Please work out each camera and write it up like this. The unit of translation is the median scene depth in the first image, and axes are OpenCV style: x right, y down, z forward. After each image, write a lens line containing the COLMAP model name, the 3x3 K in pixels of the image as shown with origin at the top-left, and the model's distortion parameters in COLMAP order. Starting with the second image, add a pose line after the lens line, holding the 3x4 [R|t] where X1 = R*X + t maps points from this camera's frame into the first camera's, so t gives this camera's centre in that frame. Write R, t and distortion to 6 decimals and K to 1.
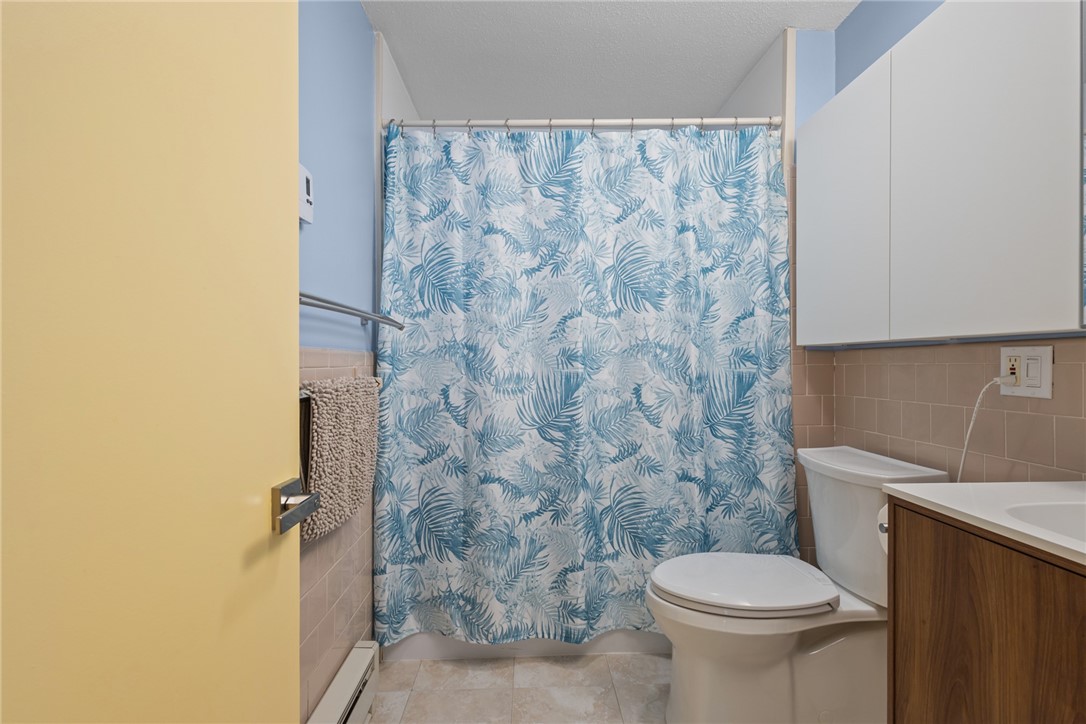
lens RADIAL K [[501.5, 0, 543.4], [0, 501.5, 363.2], [0, 0, 1]] dist [0.009299, -0.003113]
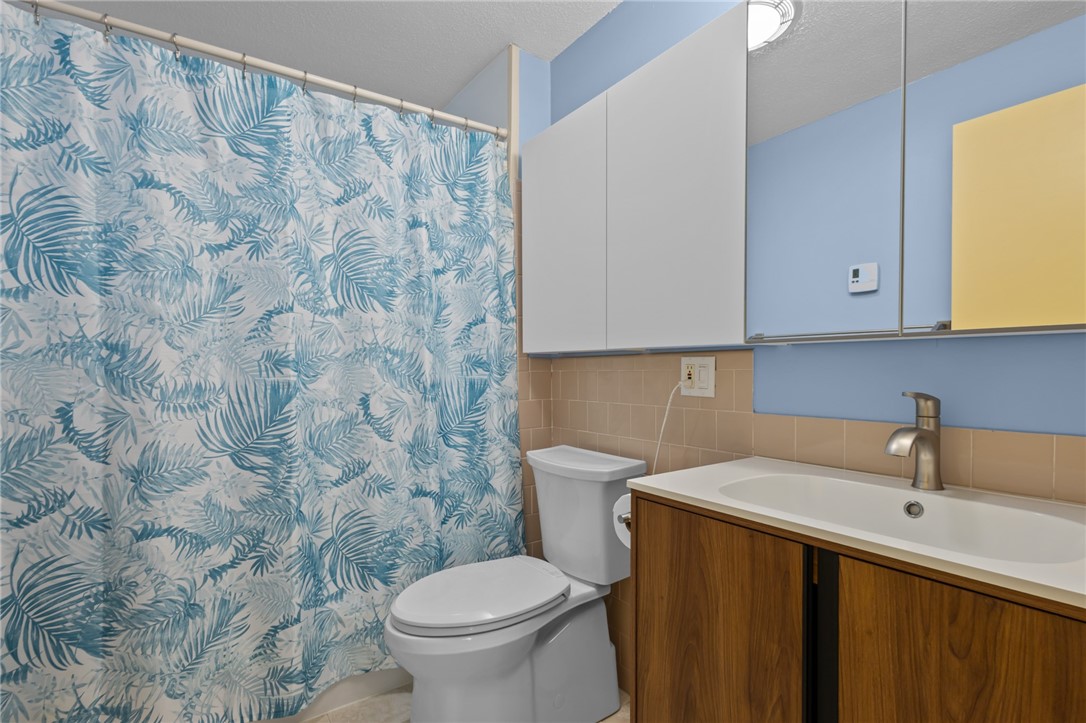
lens RADIAL K [[501.5, 0, 535.1], [0, 501.5, 377.2], [0, 0, 1]] dist [0.009299, -0.003113]
pose [[0.832210, -0.008036, 0.554402, -0.050850], [-0.000195, 0.999891, 0.014786, -0.000031], [-0.554461, -0.012413, 0.832117, 0.106736]]
